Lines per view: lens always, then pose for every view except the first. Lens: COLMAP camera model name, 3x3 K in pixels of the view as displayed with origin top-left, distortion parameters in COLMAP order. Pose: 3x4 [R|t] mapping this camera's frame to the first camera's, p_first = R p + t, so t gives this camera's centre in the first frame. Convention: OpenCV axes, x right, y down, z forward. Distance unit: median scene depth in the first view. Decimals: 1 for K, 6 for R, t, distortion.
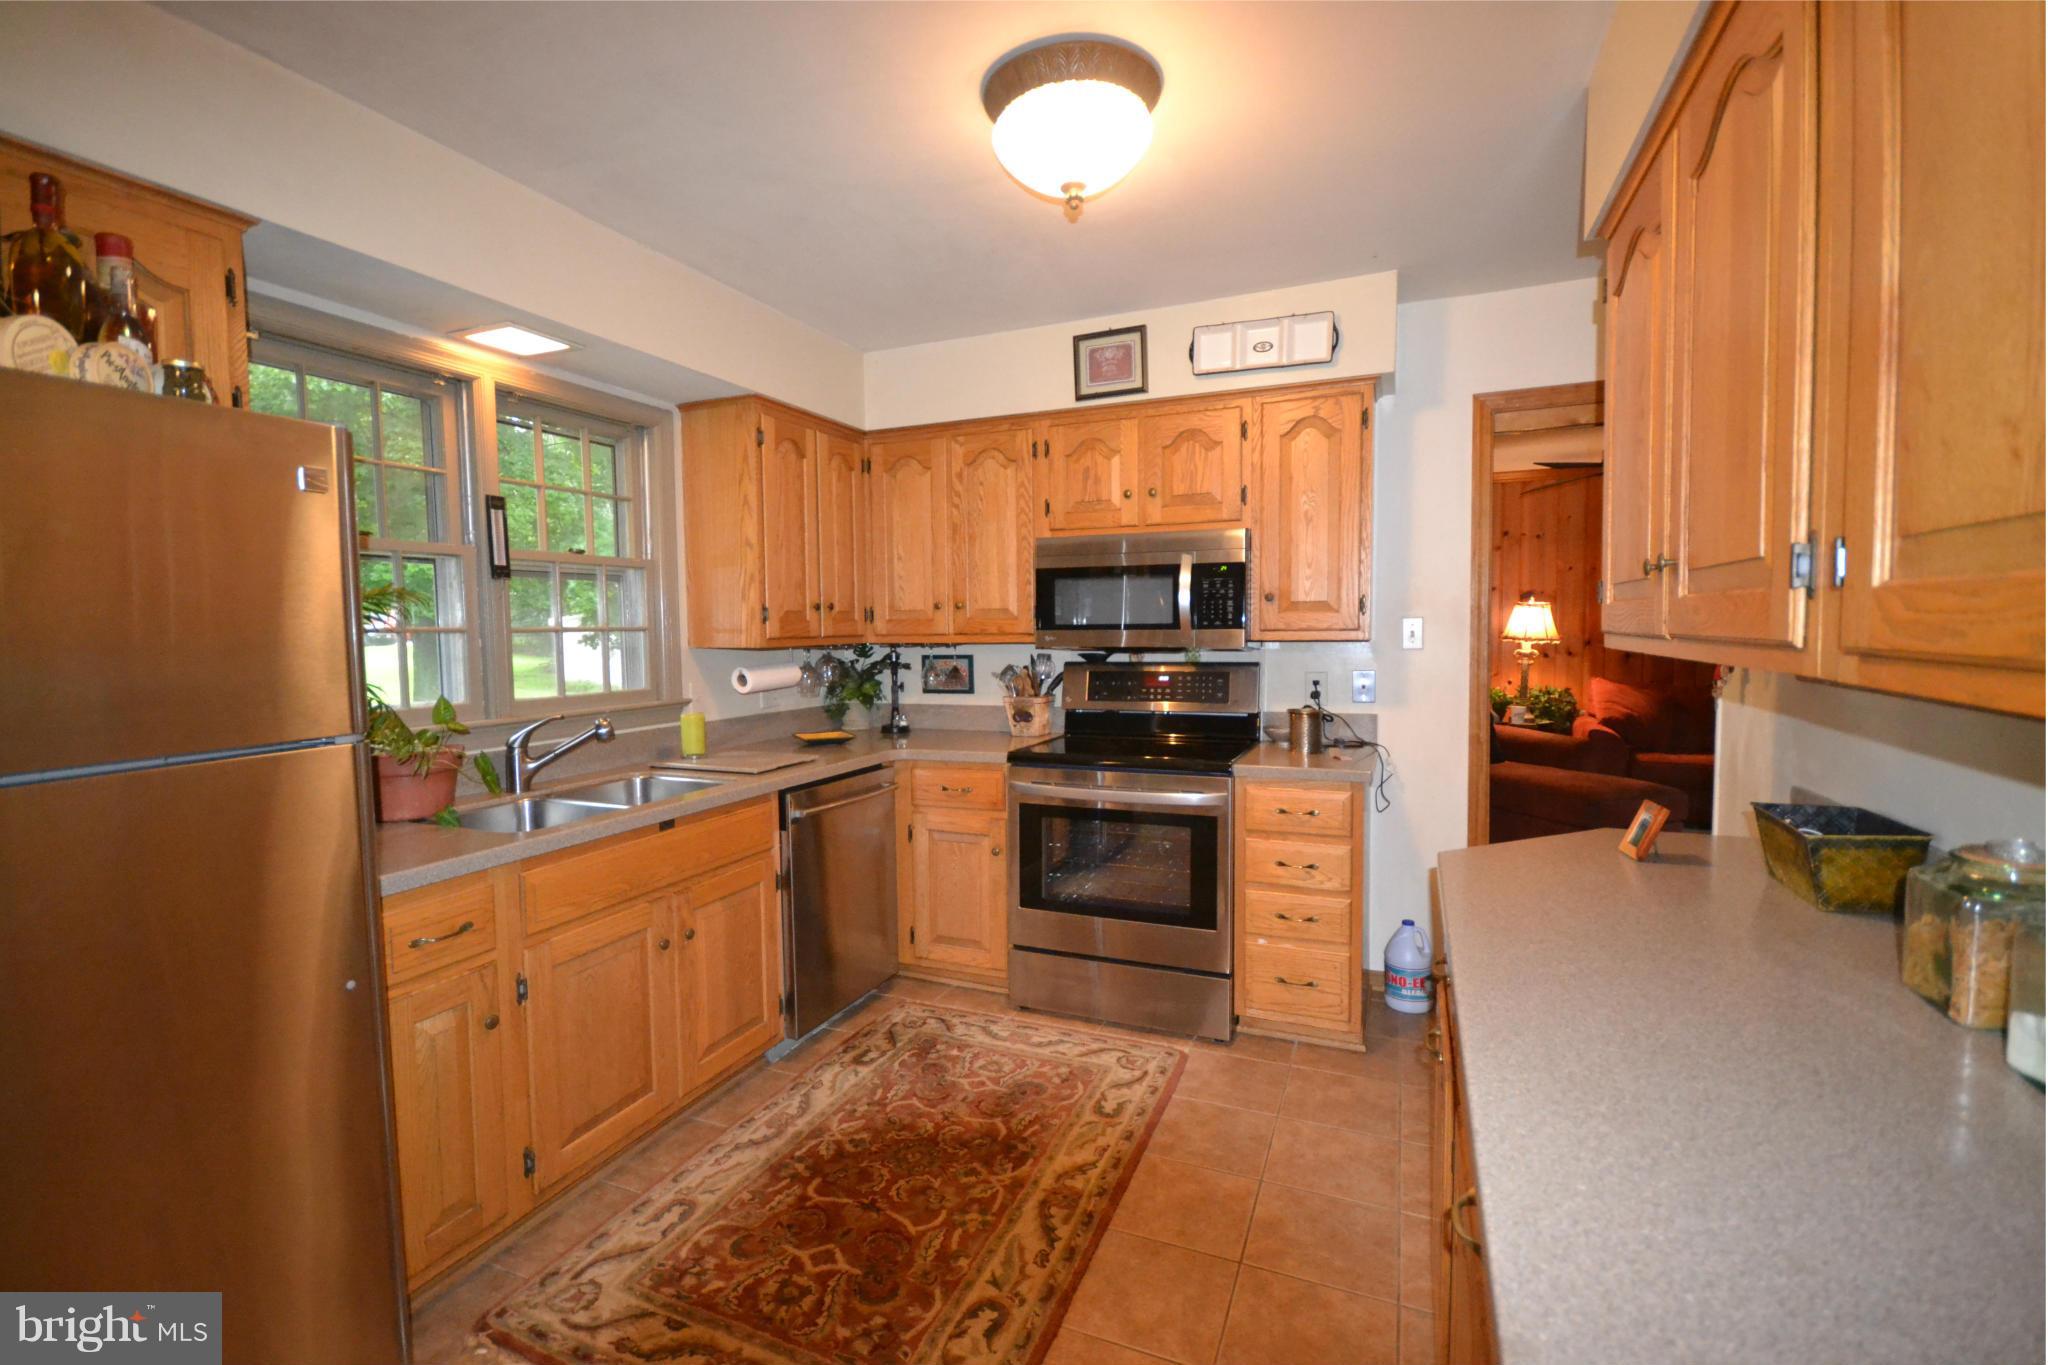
lens RADIAL K [[928.6, 0, 1016.8], [0, 928.6, 677.7], [0, 0, 1]] dist [0.014613, 0.000135]
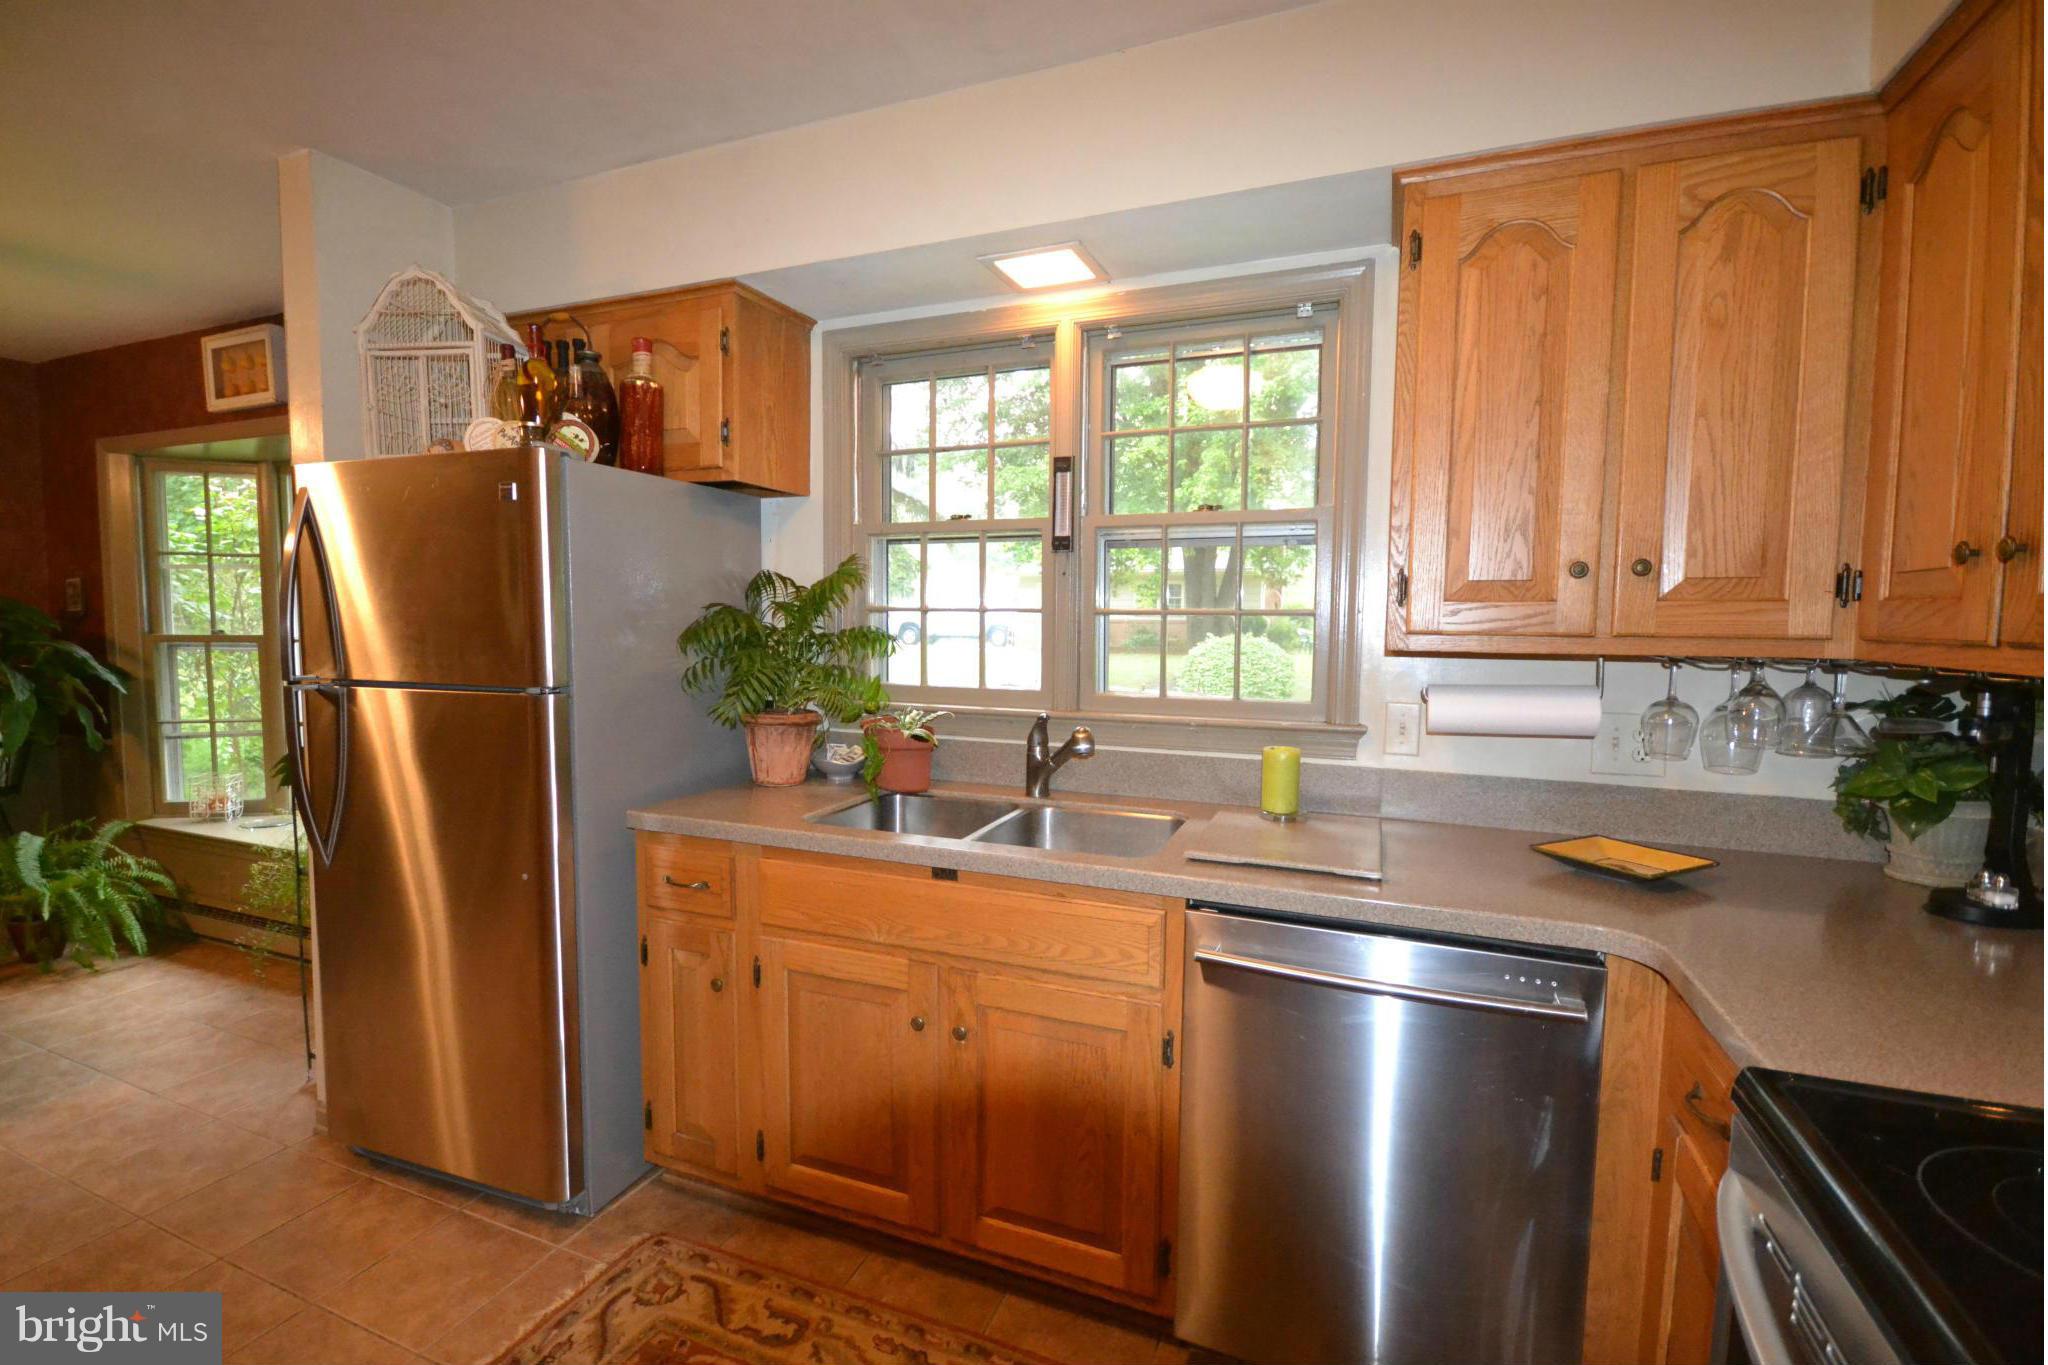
lens RADIAL K [[928.6, 0, 1017.7], [0, 928.6, 682.5], [0, 0, 1]] dist [0.014613, 0.000135]
pose [[0.001582, 0.080739, -0.996734, 0.328669], [-0.067016, 0.994503, 0.080452, -0.051759], [0.997751, 0.066670, 0.006985, 0.962647]]
